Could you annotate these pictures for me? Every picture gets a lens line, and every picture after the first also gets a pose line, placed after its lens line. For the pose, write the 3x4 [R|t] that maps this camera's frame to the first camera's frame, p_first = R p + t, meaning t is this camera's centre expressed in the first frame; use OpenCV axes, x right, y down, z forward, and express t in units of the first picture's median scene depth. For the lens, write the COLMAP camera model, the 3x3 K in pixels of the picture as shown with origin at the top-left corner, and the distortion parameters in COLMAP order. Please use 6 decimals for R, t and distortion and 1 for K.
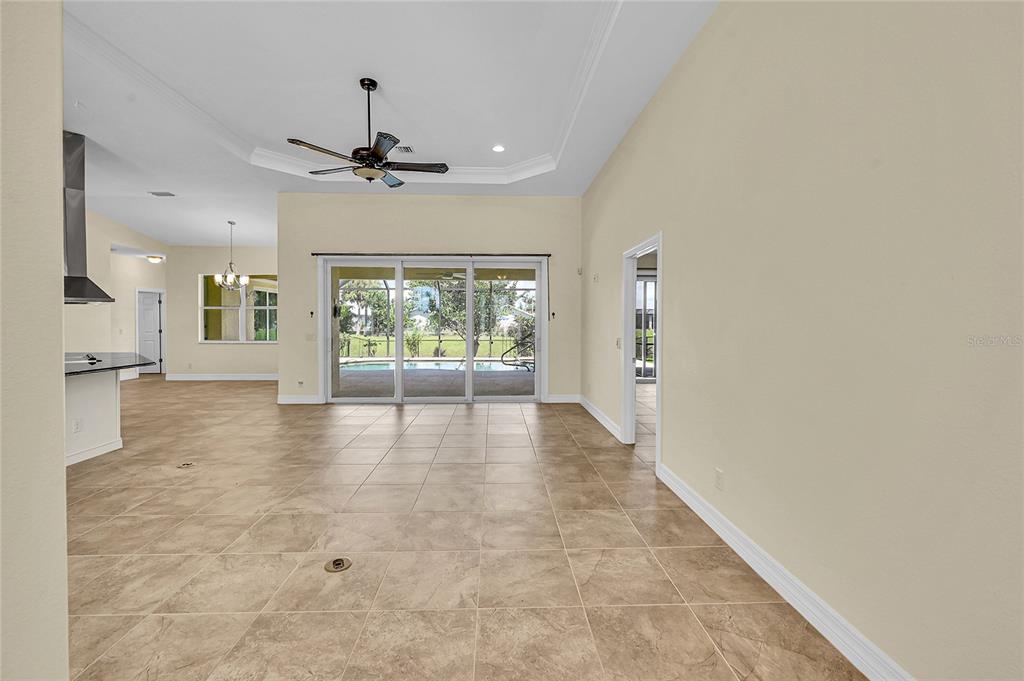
lens RADIAL K [[426.6, 0, 507.9], [0, 426.6, 324.7], [0, 0, 1]] dist [-0.003866, 0.002384]
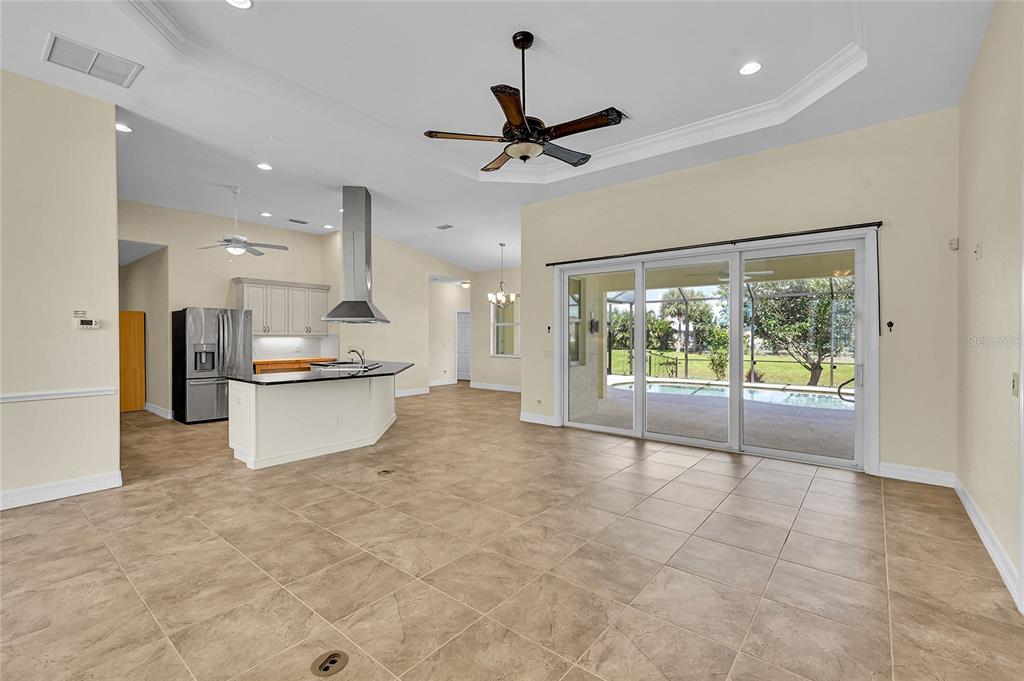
lens RADIAL K [[446.2, 0, 511.2], [0, 446.2, 333.1], [0, 0, 1]] dist [0.000160, -0.000822]
pose [[0.751984, -0.005861, -0.659155, 0.120460], [-0.006026, 0.999858, -0.015765, 0.000047], [0.659154, 0.015827, 0.751842, 0.209664]]
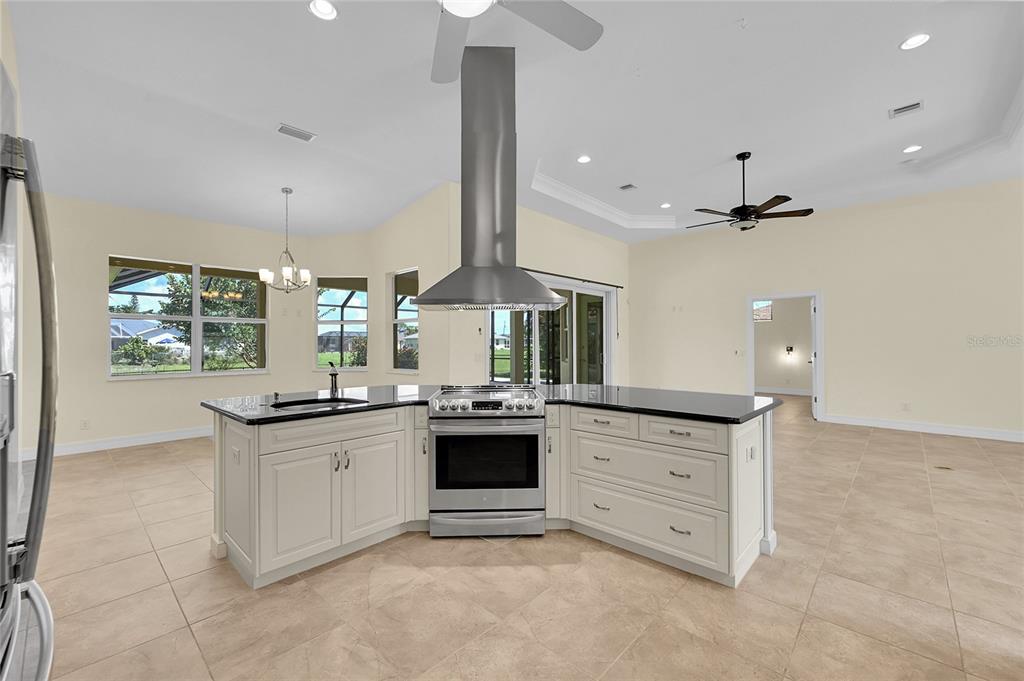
lens RADIAL K [[426.6, 0, 503.8], [0, 426.6, 342.3], [0, 0, 1]] dist [-0.003866, 0.002384]
pose [[0.709150, 0.000367, 0.705058, -1.027273], [0.008829, 0.999917, -0.009400, 0.007614], [-0.705002, 0.012891, 0.709088, 0.350159]]
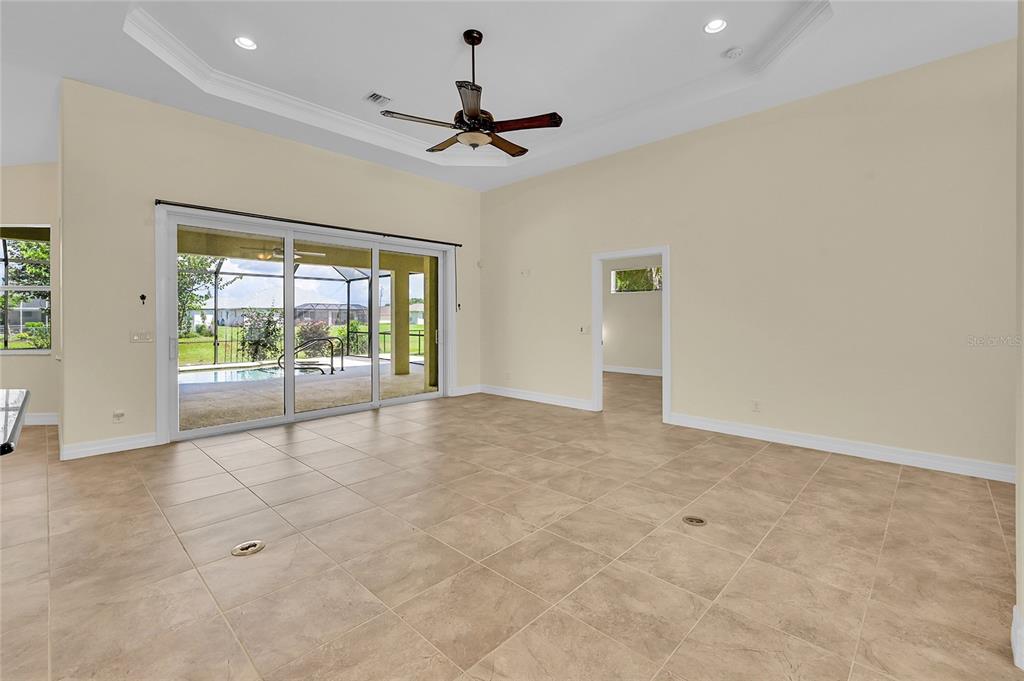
lens RADIAL K [[446.2, 0, 529.2], [0, 446.2, 319.8], [0, 0, 1]] dist [0.000160, -0.000822]
pose [[0.699001, -0.007057, 0.715086, -0.525102], [0.009256, 0.999957, 0.000820, 0.008979], [-0.715061, 0.006045, 0.699036, 0.164717]]
